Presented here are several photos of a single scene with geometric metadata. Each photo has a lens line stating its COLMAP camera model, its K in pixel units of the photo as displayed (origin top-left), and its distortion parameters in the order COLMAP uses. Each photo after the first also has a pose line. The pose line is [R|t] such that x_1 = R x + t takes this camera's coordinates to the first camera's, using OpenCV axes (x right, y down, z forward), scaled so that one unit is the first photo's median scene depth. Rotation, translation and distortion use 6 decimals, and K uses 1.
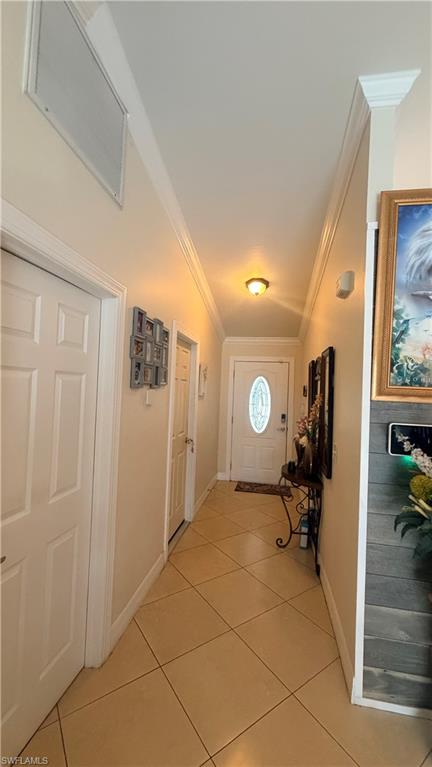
lens RADIAL K [[307.0, 0, 215.0], [0, 307.0, 382.0], [0, 0, 1]] dist [0.000252, 0.000343]
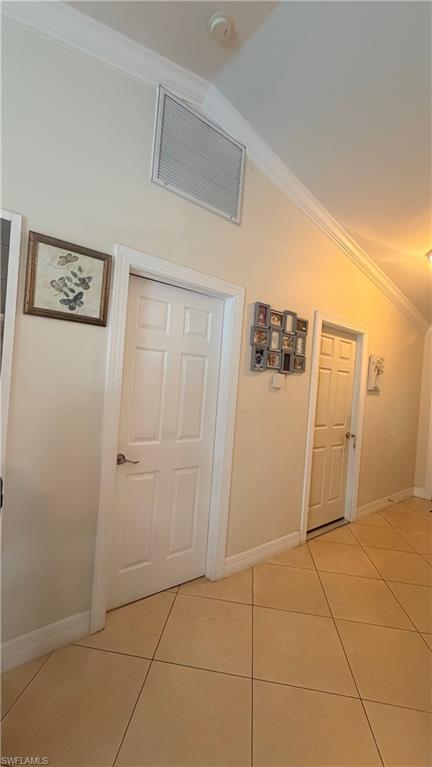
lens RADIAL K [[307.0, 0, 215.0], [0, 307.0, 382.0], [0, 0, 1]] dist [0.000252, 0.000343]
pose [[0.749056, 0.014006, -0.662358, 0.456440], [-0.026829, 0.999598, -0.009204, 0.089364], [0.661963, 0.024664, 0.749131, 0.008065]]
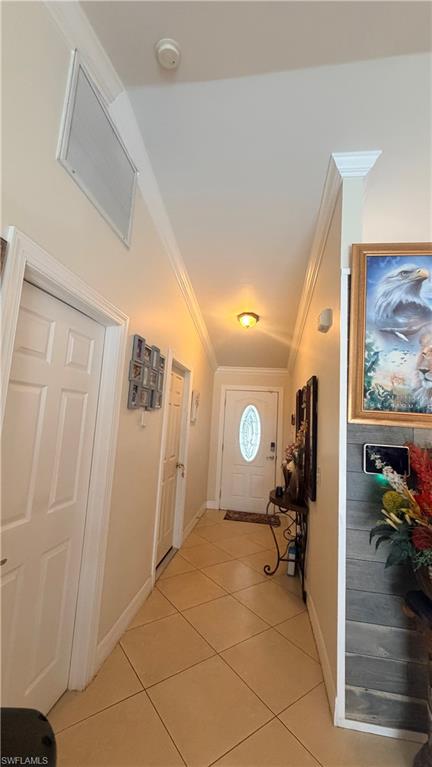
lens RADIAL K [[307.0, 0, 215.0], [0, 307.0, 382.0], [0, 0, 1]] dist [0.000252, 0.000343]
pose [[0.999383, 0.024712, 0.024959, -0.000041], [-0.022106, 0.994767, -0.099752, 0.029865], [-0.027294, 0.099139, 0.994699, -0.089609]]
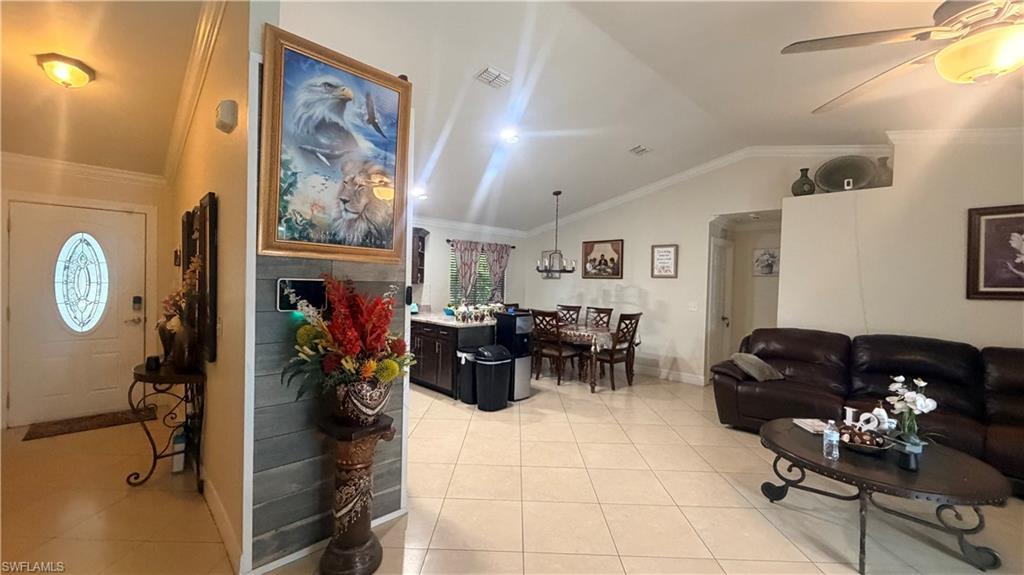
lens RADIAL K [[409.8, 0, 510.2], [0, 409.8, 288.4], [0, 0, 1]] dist [0.000252, 0.000343]
pose [[0.579518, -0.037701, 0.814087, -0.044983], [-0.020792, 0.997920, 0.061015, 0.061084], [-0.814694, -0.052286, 0.577529, -0.280990]]
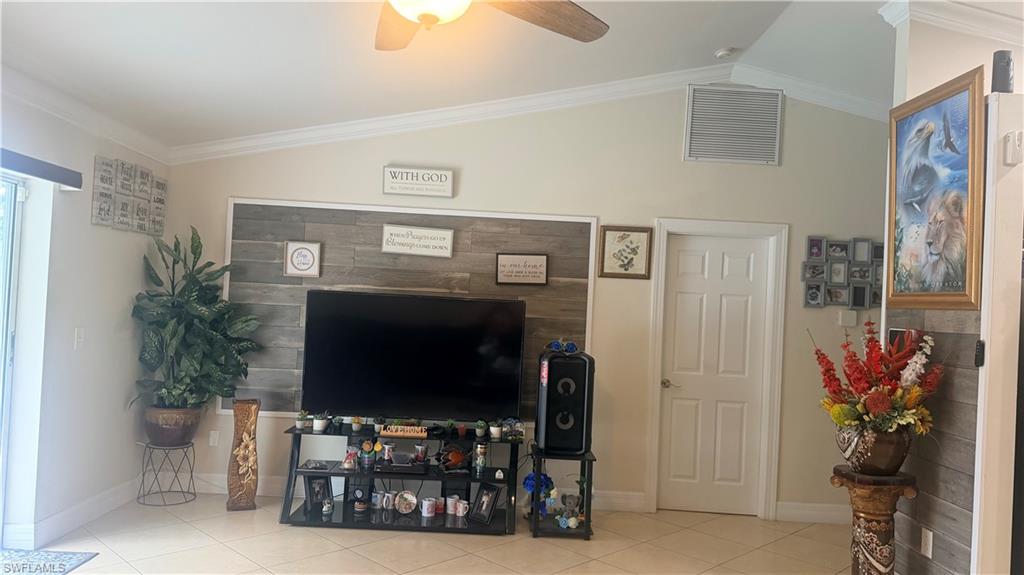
lens RADIAL K [[713.3, 0, 513.7], [0, 713.3, 294.1], [0, 0, 1]] dist [0.119462, -0.184089]
pose [[0.198235, -0.047385, -0.979009, 2.361382], [-0.022568, 0.998345, -0.052891, 0.151001], [0.979895, 0.032579, 0.196837, -0.645726]]
